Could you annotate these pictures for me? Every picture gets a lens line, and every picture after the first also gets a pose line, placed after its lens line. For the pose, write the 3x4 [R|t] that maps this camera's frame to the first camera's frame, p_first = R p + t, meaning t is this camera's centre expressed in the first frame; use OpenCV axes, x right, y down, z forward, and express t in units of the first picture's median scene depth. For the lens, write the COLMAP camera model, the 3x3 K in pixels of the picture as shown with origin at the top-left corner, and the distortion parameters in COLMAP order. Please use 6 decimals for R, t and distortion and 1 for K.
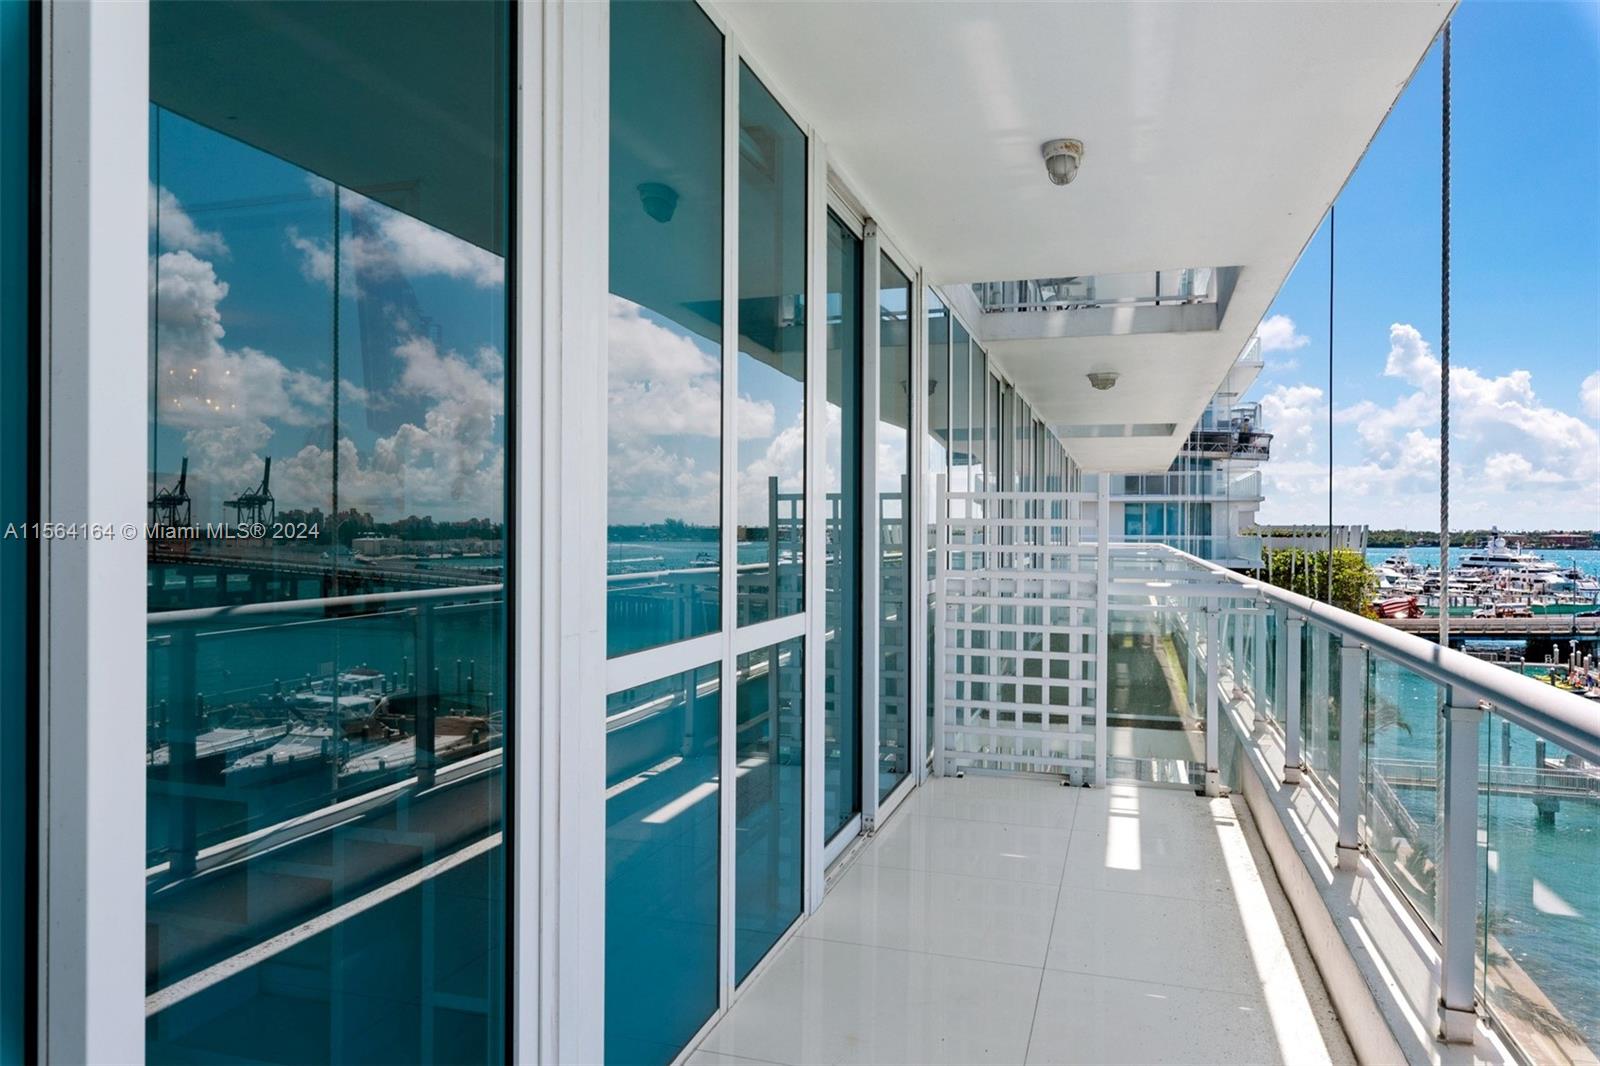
lens RADIAL K [[1058.9, 0, 793.6], [0, 1058.9, 530.3], [0, 0, 1]] dist [-0.004137, -0.006764]
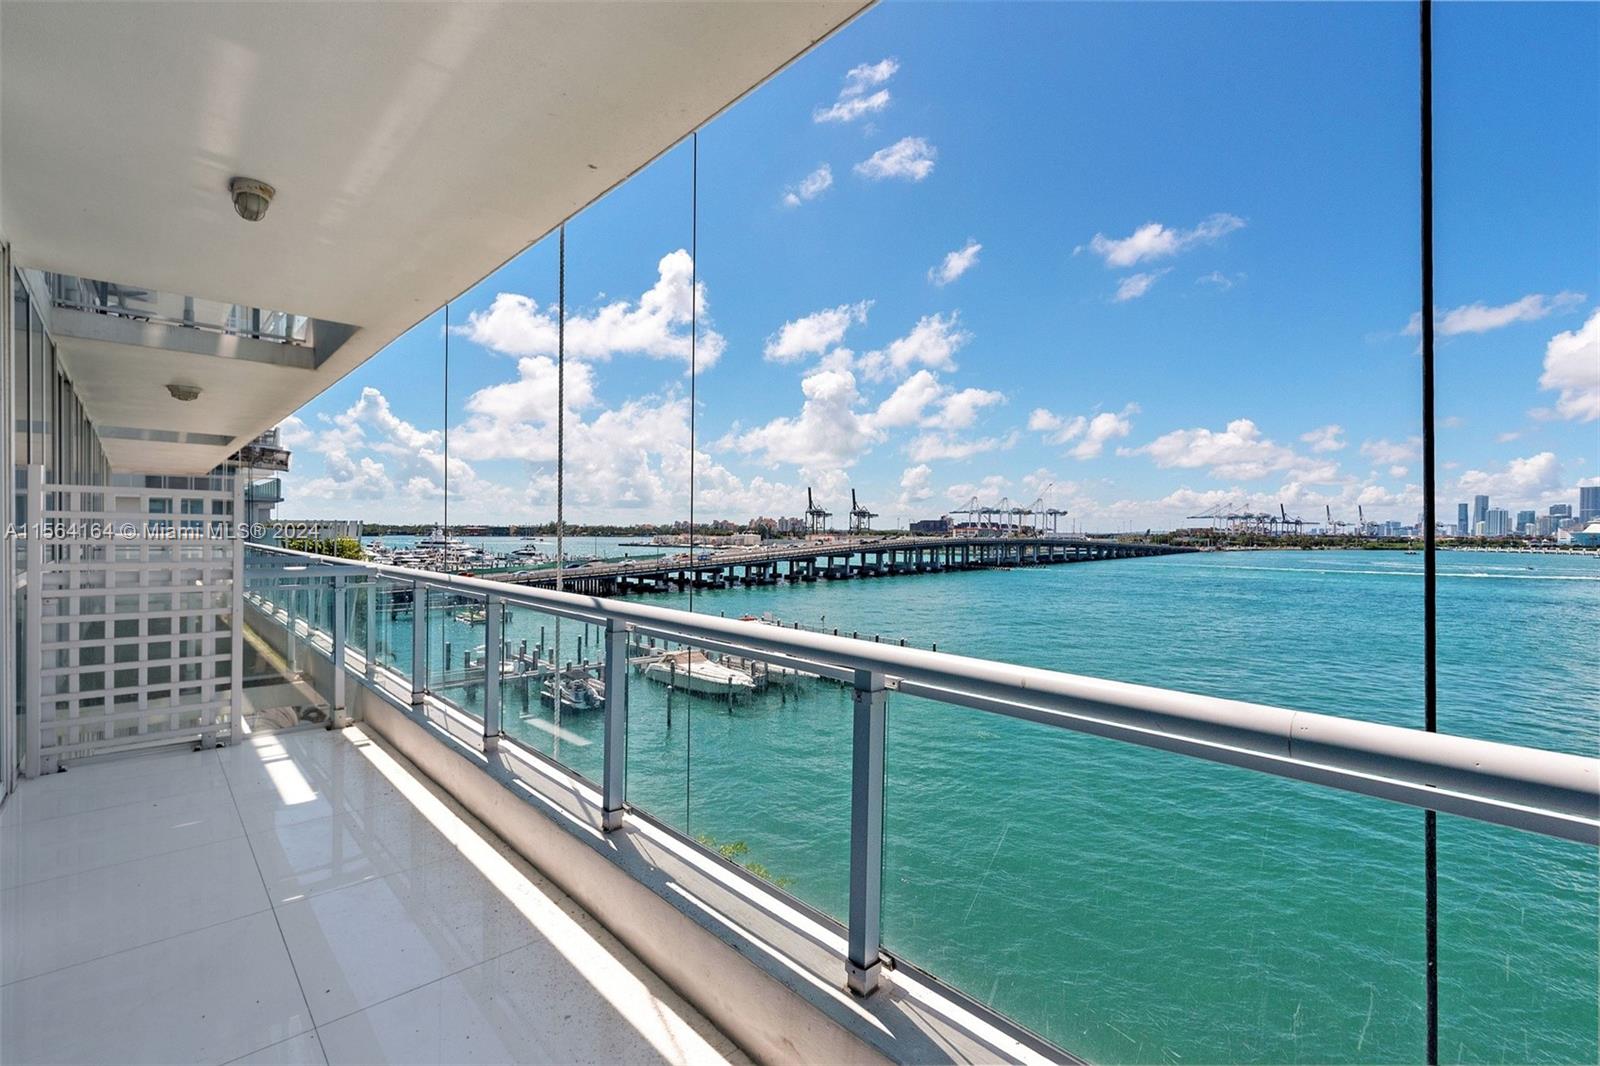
lens RADIAL K [[714.6, 0, 785.8], [0, 714.6, 541.2], [0, 0, 1]] dist [-0.000052, -0.000971]
pose [[0.490699, -0.015182, 0.871197, -0.165501], [-0.005705, 0.999771, 0.020636, -0.002315], [-0.871311, -0.015096, 0.490500, 0.144471]]
